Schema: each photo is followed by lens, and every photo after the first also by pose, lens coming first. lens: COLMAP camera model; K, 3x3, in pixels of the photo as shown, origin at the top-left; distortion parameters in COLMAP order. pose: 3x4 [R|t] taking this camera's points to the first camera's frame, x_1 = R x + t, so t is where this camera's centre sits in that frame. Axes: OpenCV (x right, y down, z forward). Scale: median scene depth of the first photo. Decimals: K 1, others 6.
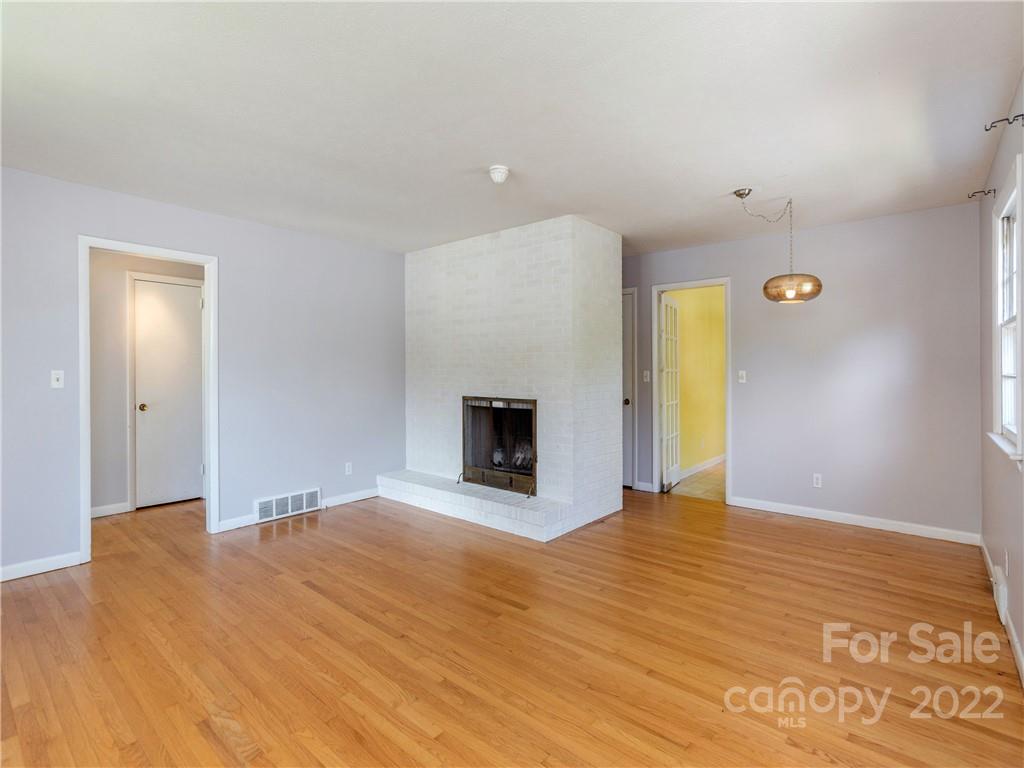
lens RADIAL K [[505.3, 0, 496.4], [0, 505.3, 384.0], [0, 0, 1]] dist [-0.000307, 0.000216]
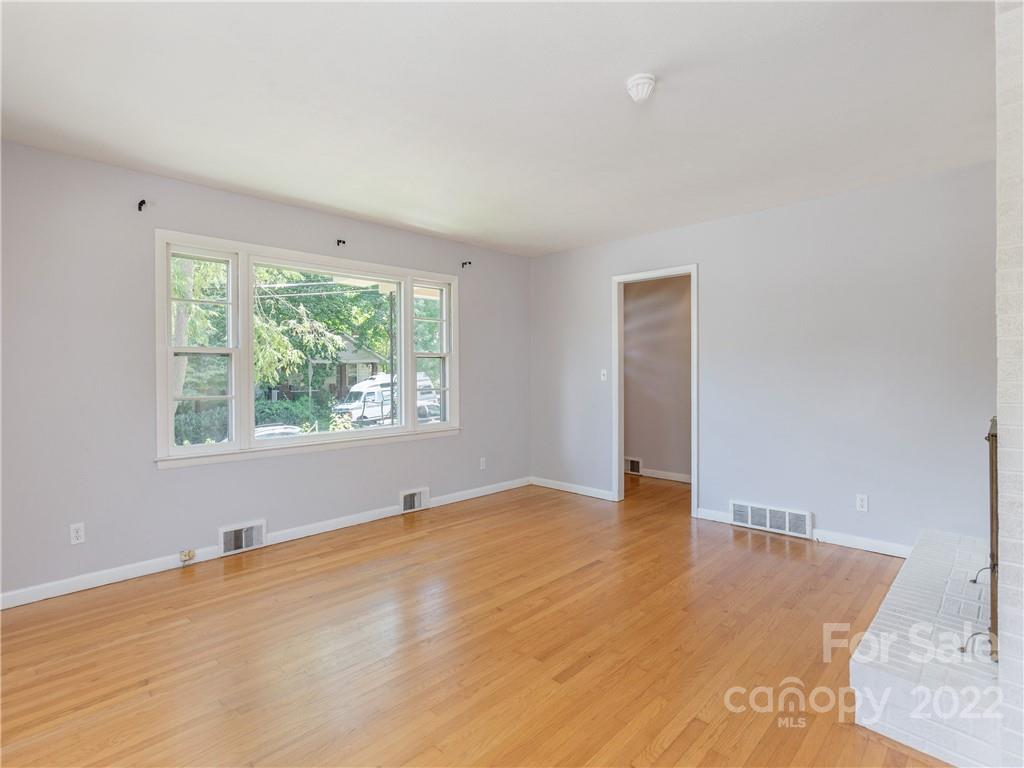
lens RADIAL K [[505.3, 0, 496.4], [0, 505.3, 384.0], [0, 0, 1]] dist [-0.000307, 0.000216]
pose [[-0.081052, 0.023235, -0.996439, 0.515950], [-0.012500, 0.999626, 0.024326, -0.011601], [0.996632, 0.014427, -0.080731, 0.611591]]
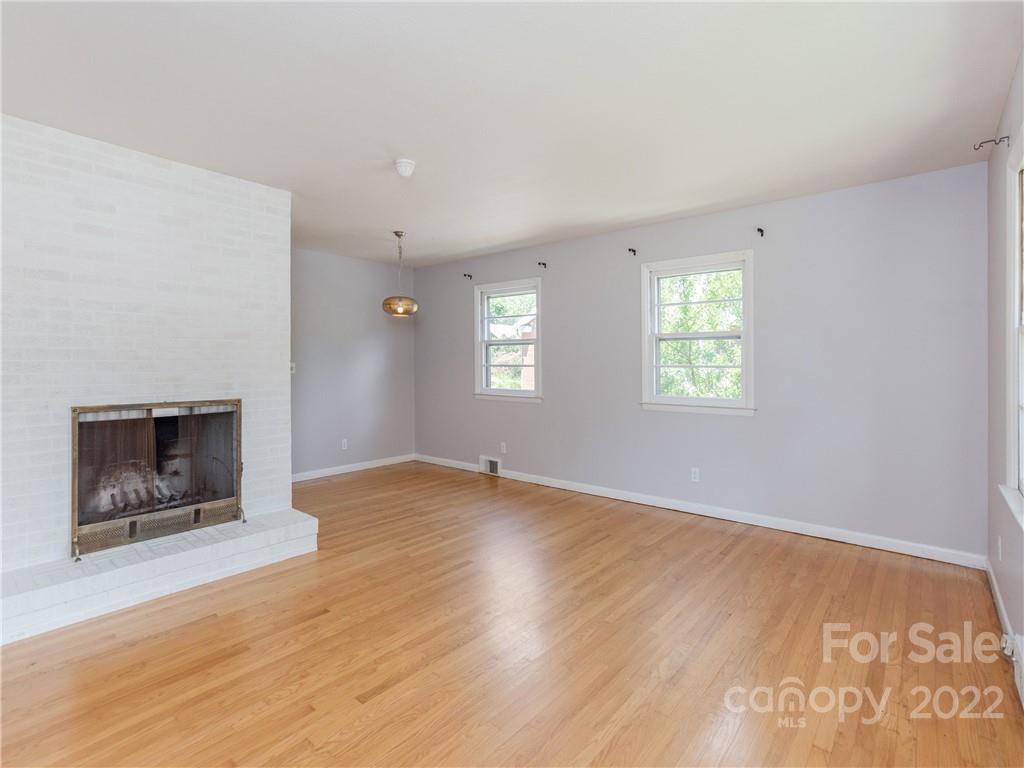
lens RADIAL K [[493.4, 0, 510.7], [0, 493.4, 356.7], [0, 0, 1]] dist [0.000633, 0.000340]
pose [[-0.007546, 0.009119, 0.999930, -0.712141], [0.021409, 0.999731, -0.008956, -0.019619], [-0.999742, 0.021340, -0.007739, 0.574481]]
